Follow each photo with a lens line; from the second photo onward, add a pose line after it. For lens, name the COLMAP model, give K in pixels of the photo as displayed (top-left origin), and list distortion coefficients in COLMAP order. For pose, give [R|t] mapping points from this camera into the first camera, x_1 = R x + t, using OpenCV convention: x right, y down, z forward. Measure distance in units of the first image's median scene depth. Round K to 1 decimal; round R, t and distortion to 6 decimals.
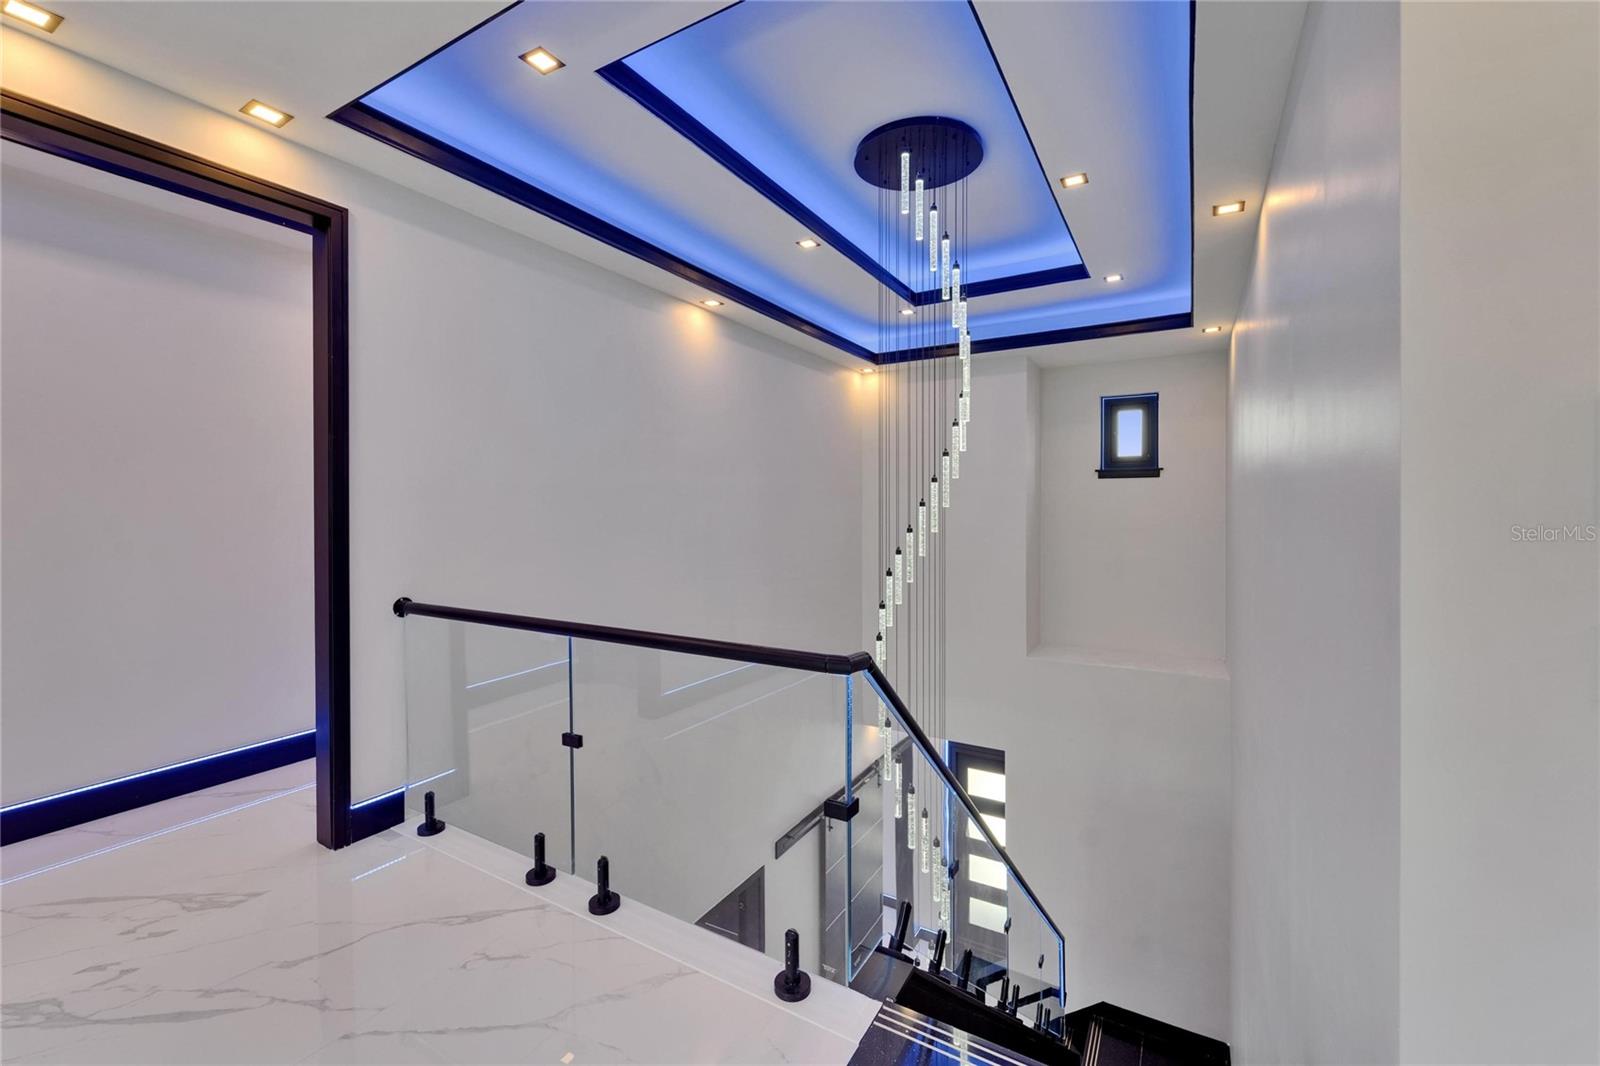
lens RADIAL K [[658.2, 0, 800.5], [0, 658.2, 513.8], [0, 0, 1]] dist [-0.001489, -0.000337]
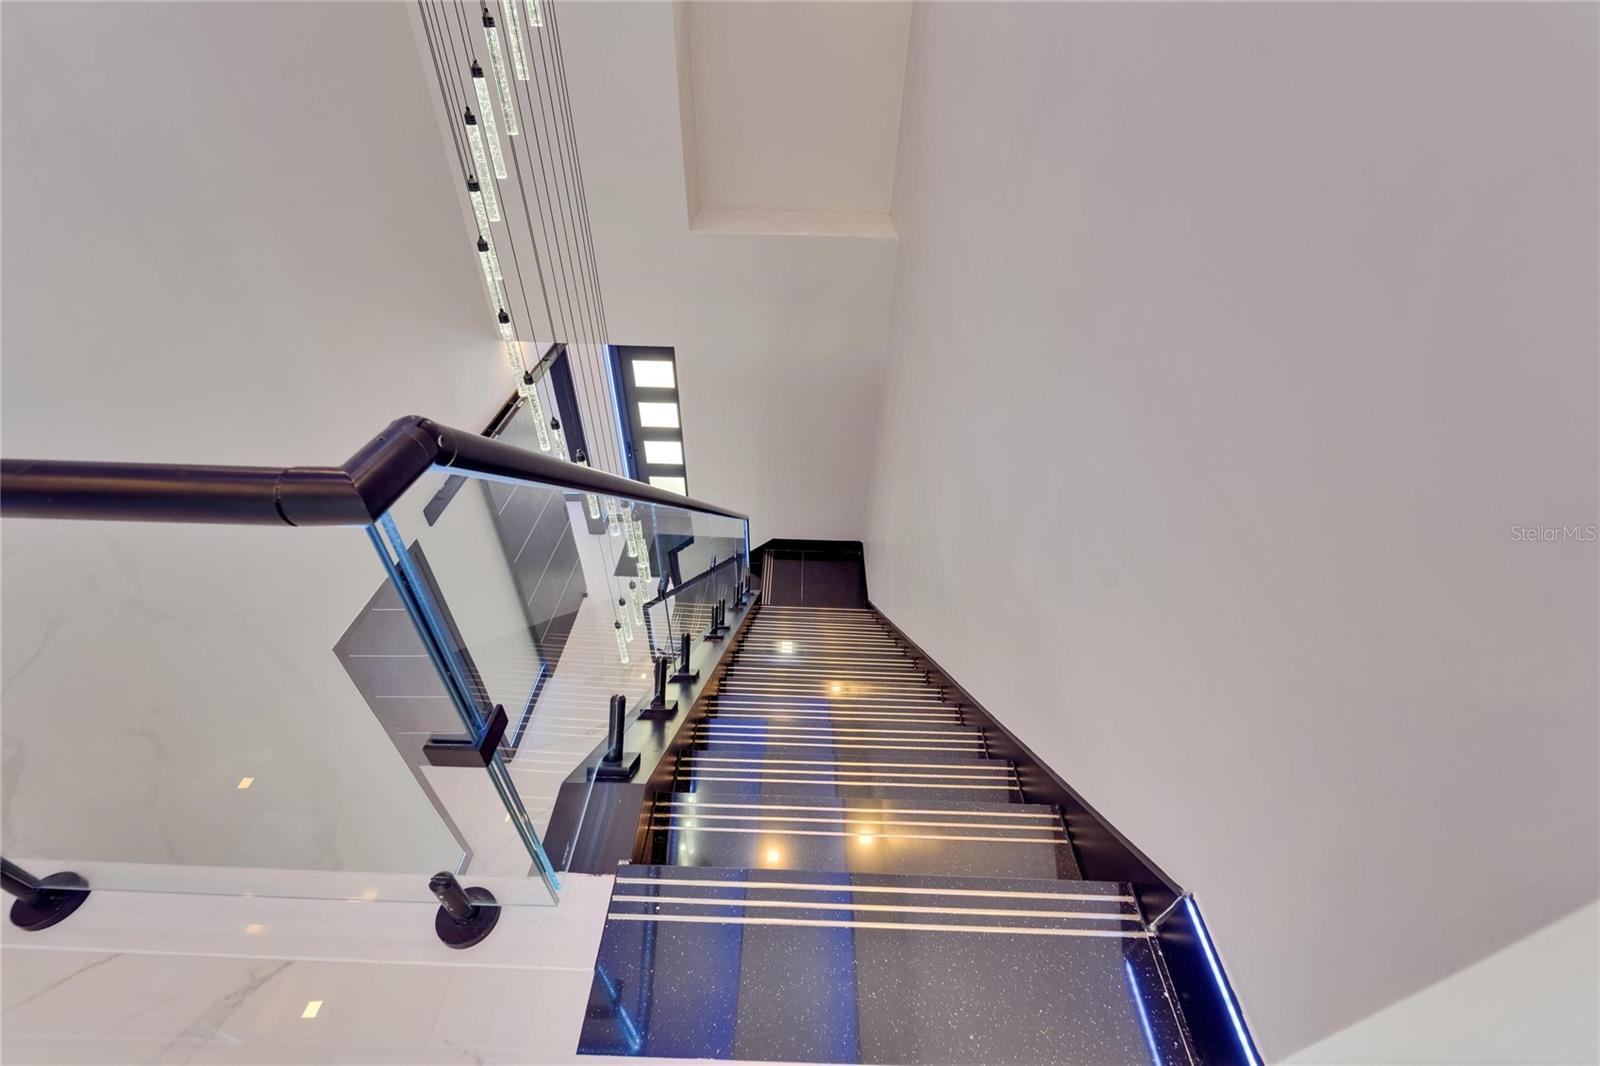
lens RADIAL K [[640.1, 0, 796.0], [0, 640.1, 534.8], [0, 0, 1]] dist [-0.007788, -0.000053]
pose [[0.871238, -0.290614, 0.395586, 0.058548], [-0.023543, 0.780234, 0.625045, 0.021561], [-0.490296, -0.553876, 0.672927, 0.300324]]
